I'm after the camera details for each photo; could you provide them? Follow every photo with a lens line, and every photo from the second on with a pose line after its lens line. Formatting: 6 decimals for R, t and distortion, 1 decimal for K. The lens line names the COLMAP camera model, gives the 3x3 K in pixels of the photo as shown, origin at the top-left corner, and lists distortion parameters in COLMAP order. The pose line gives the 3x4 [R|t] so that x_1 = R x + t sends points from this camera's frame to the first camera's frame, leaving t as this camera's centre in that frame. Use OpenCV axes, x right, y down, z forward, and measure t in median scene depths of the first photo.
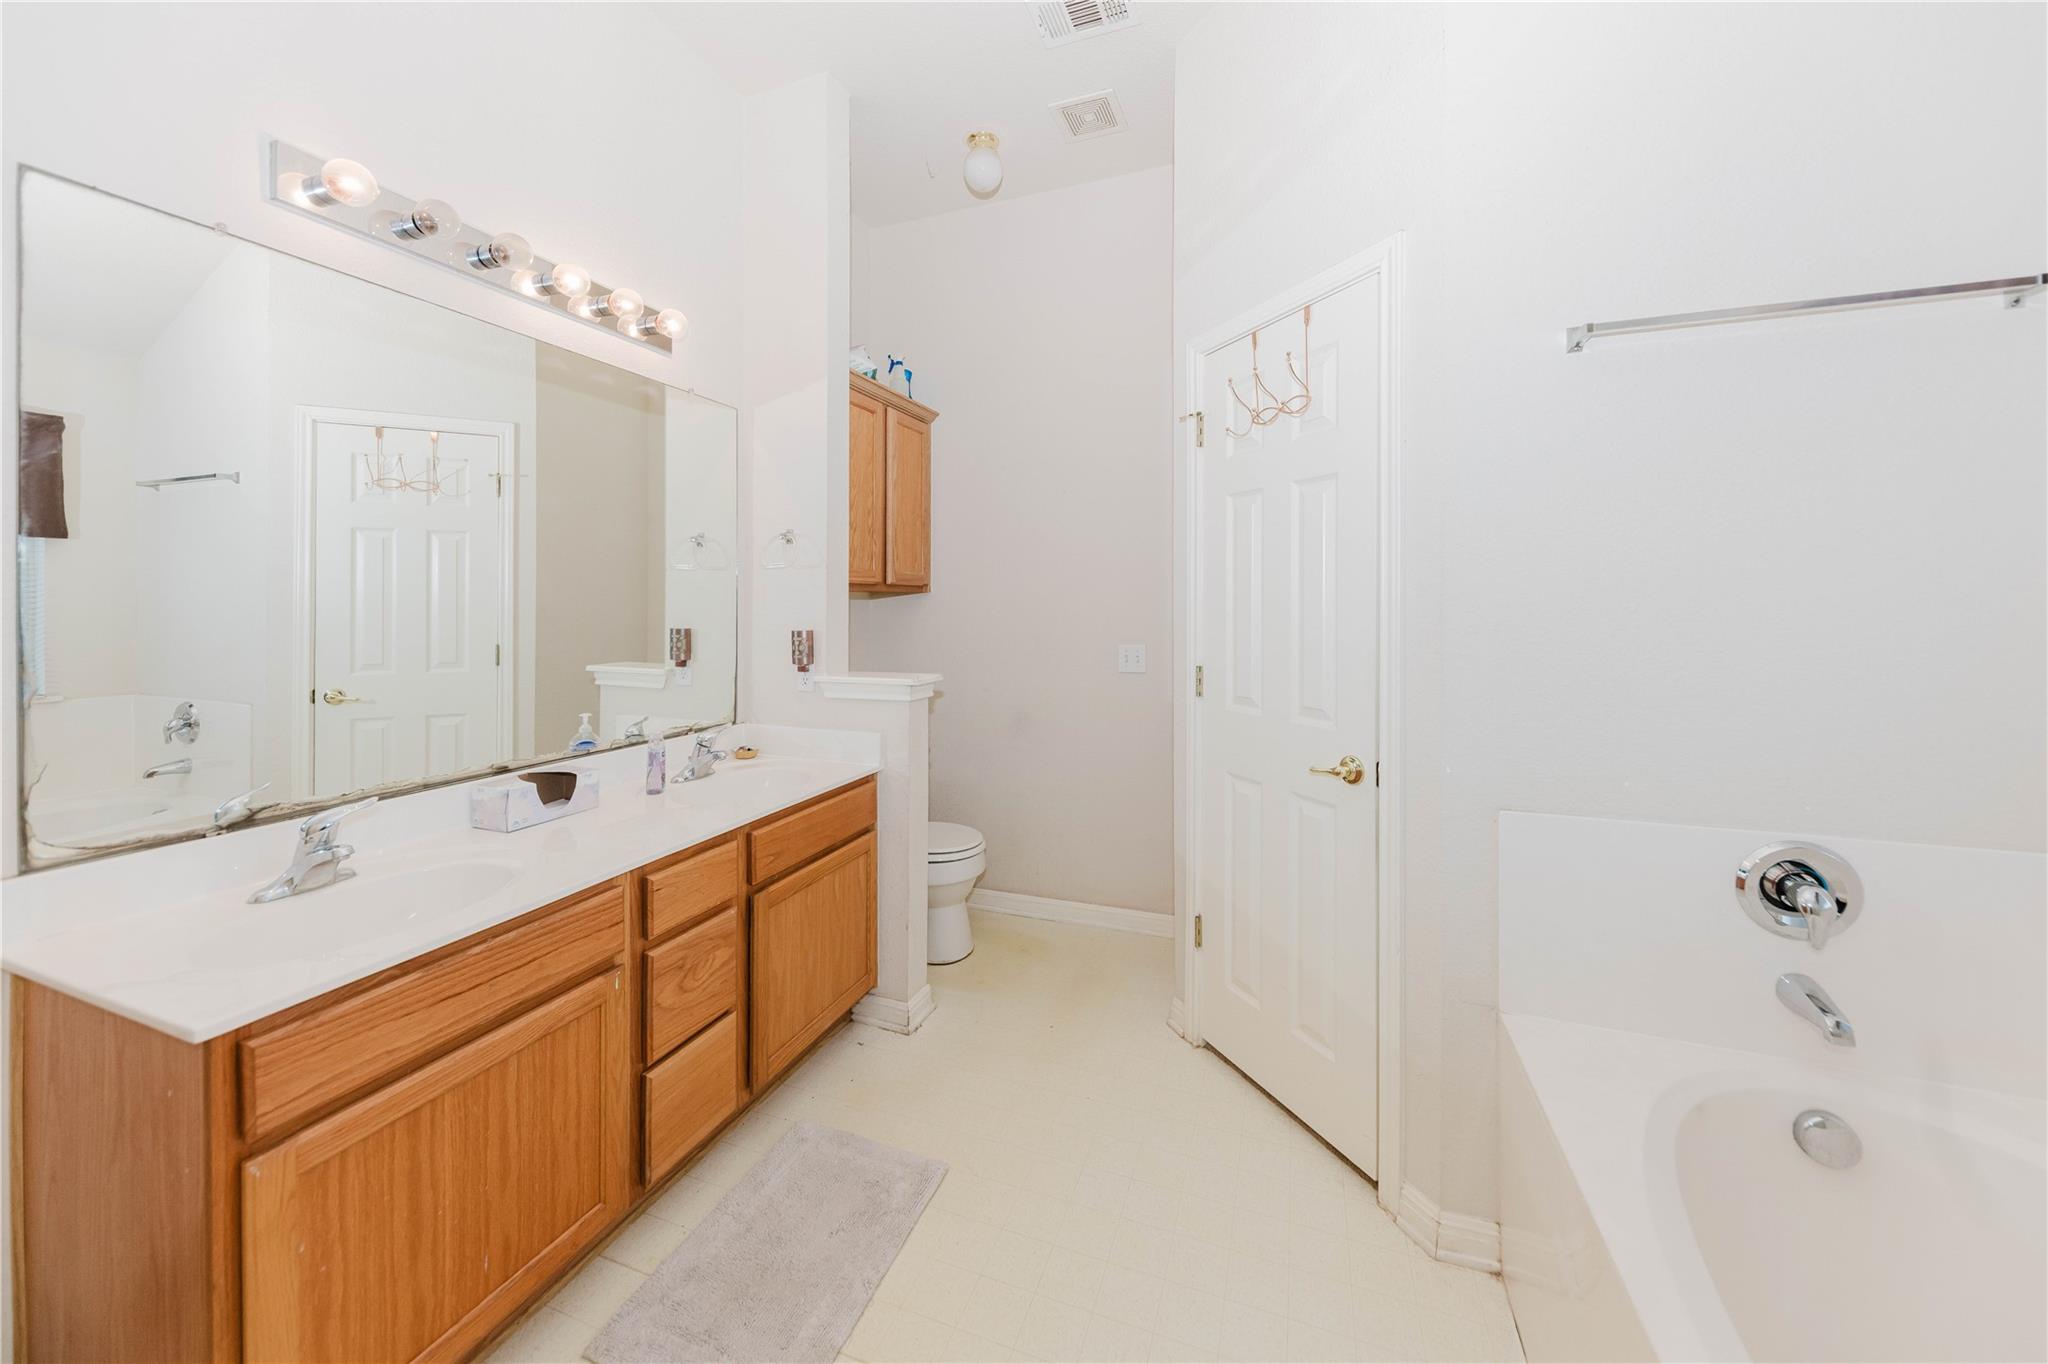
lens RADIAL K [[746.5, 0, 1026.3], [0, 746.5, 603.2], [0, 0, 1]] dist [-0.000725, -0.002493]
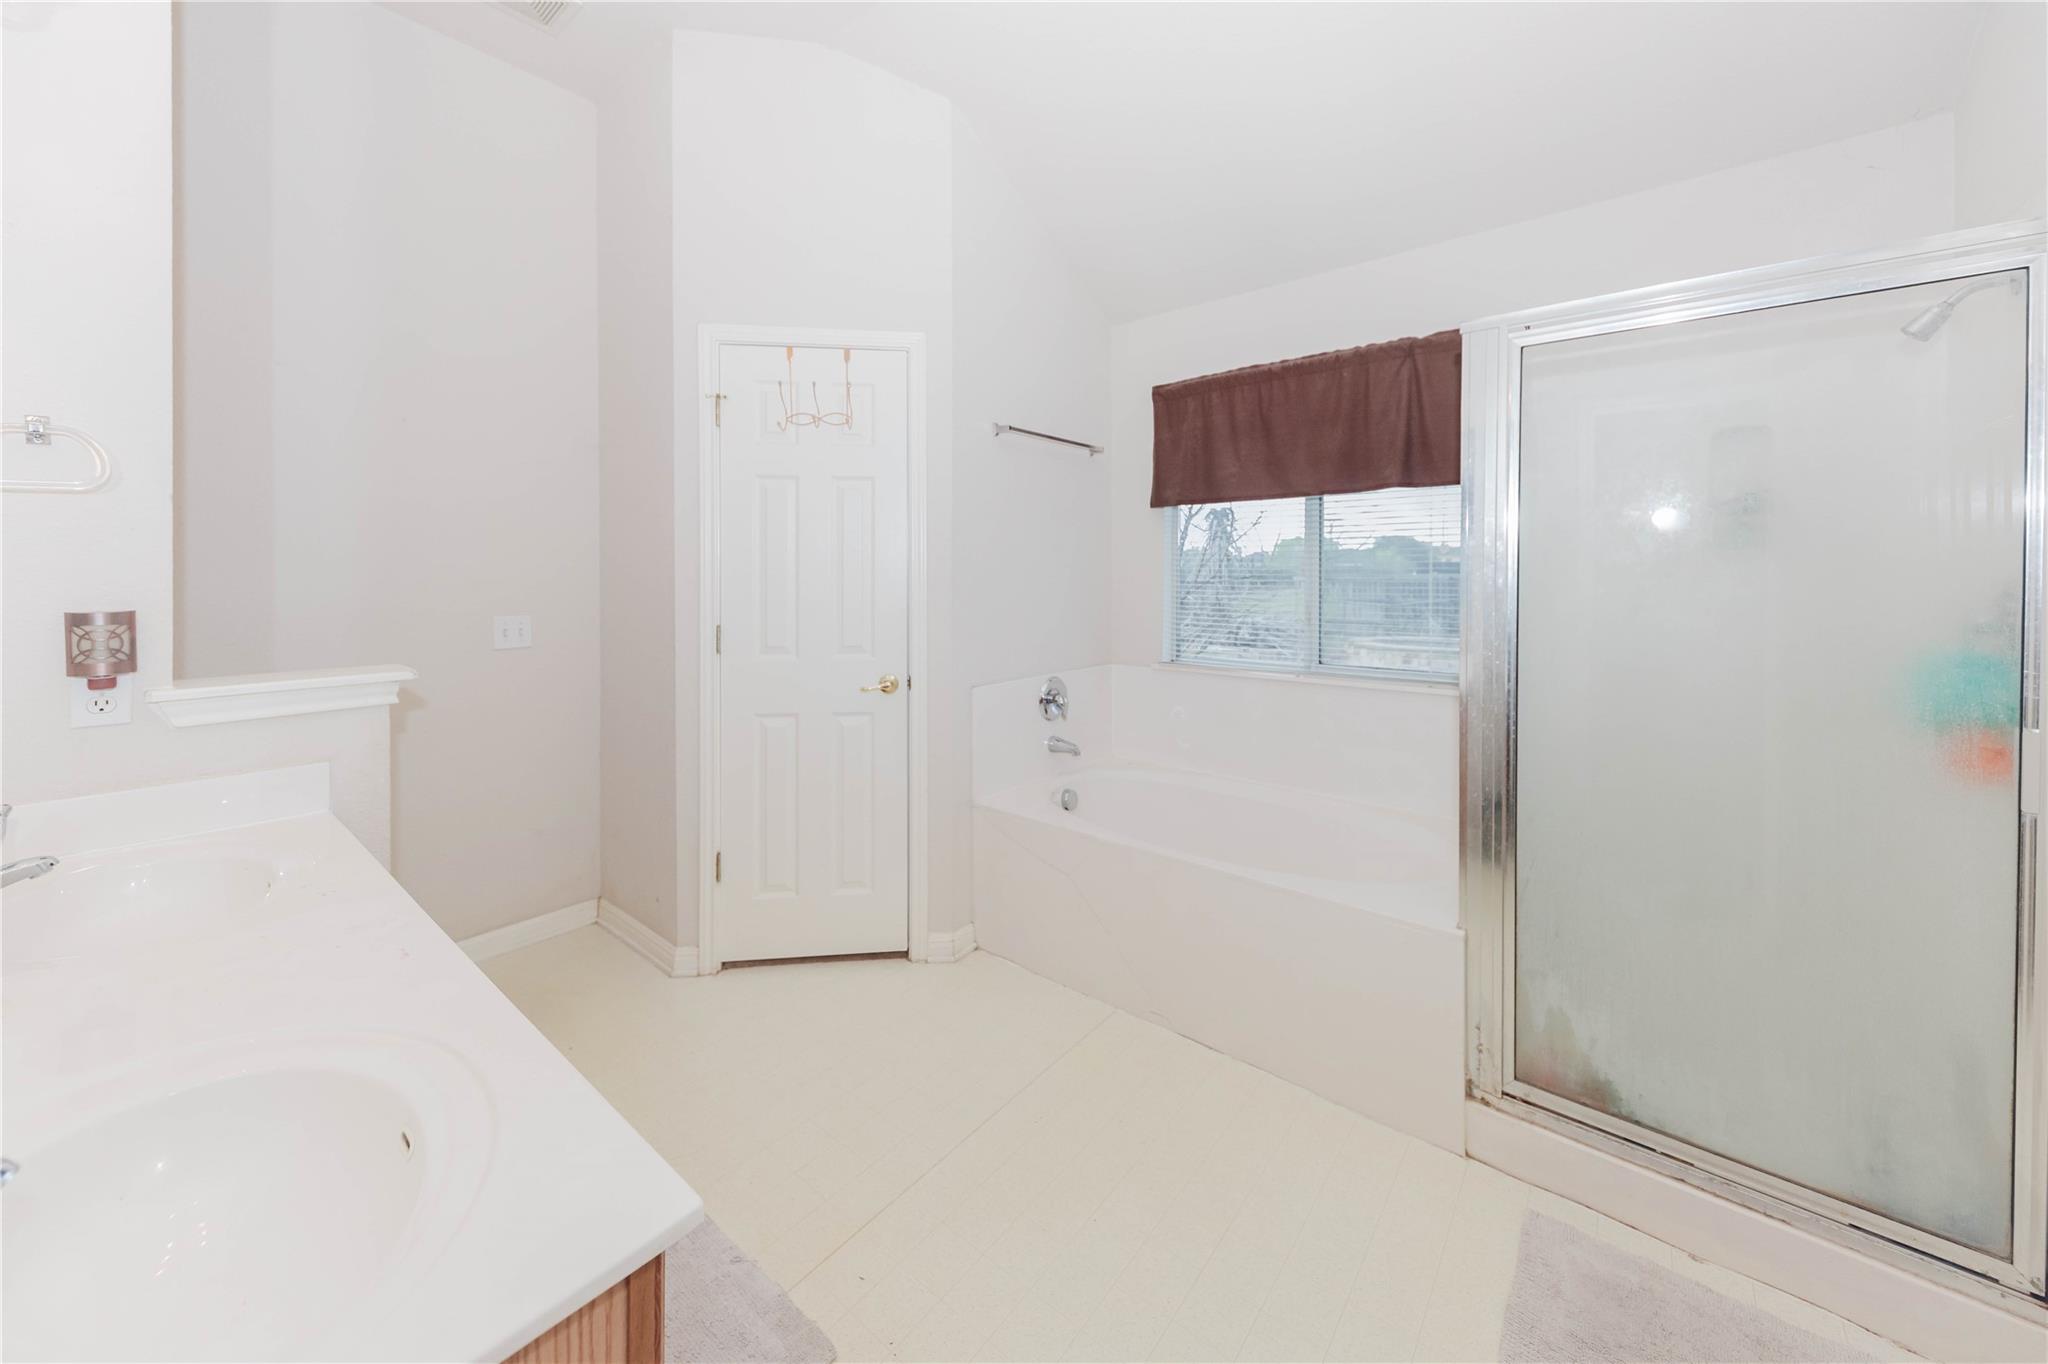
lens RADIAL K [[746.5, 0, 1053.2], [0, 746.5, 578.5], [0, 0, 1]] dist [-0.000725, -0.002493]
pose [[0.285467, -0.002720, 0.958385, -0.817457], [-0.004718, 0.999980, 0.004244, 0.008851], [-0.958377, -0.005733, 0.285448, 0.258511]]
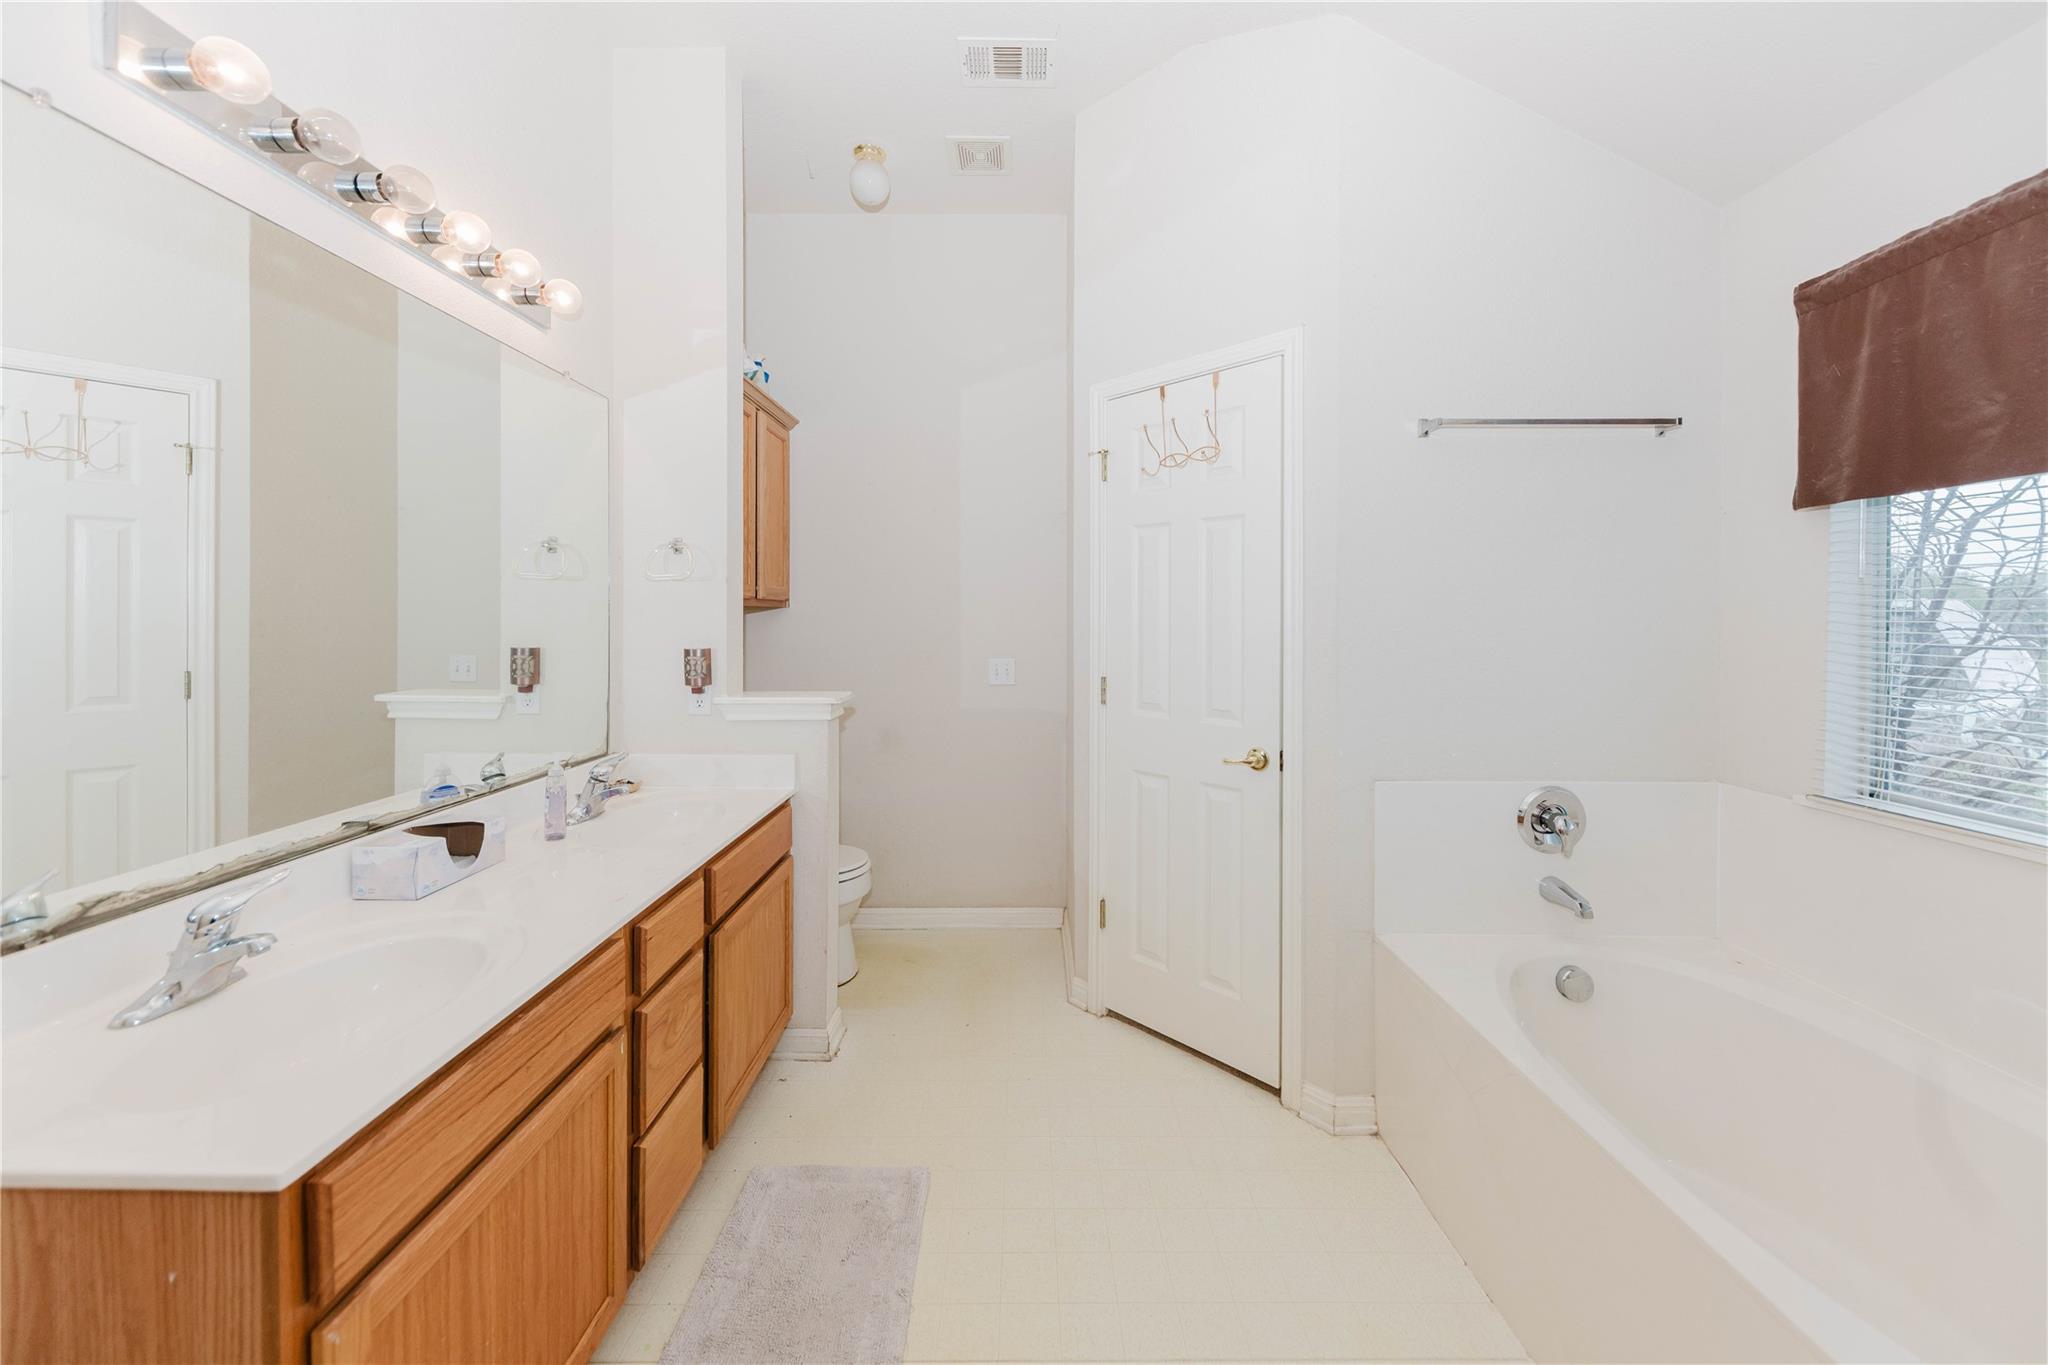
lens RADIAL K [[746.5, 0, 1024.7], [0, 746.5, 618.5], [0, 0, 1]] dist [-0.000725, -0.002493]
pose [[0.933790, 0.004195, 0.357798, -0.336789], [-0.005314, 0.999984, 0.002145, -0.006674], [-0.357783, -0.003904, 0.933797, -0.003192]]
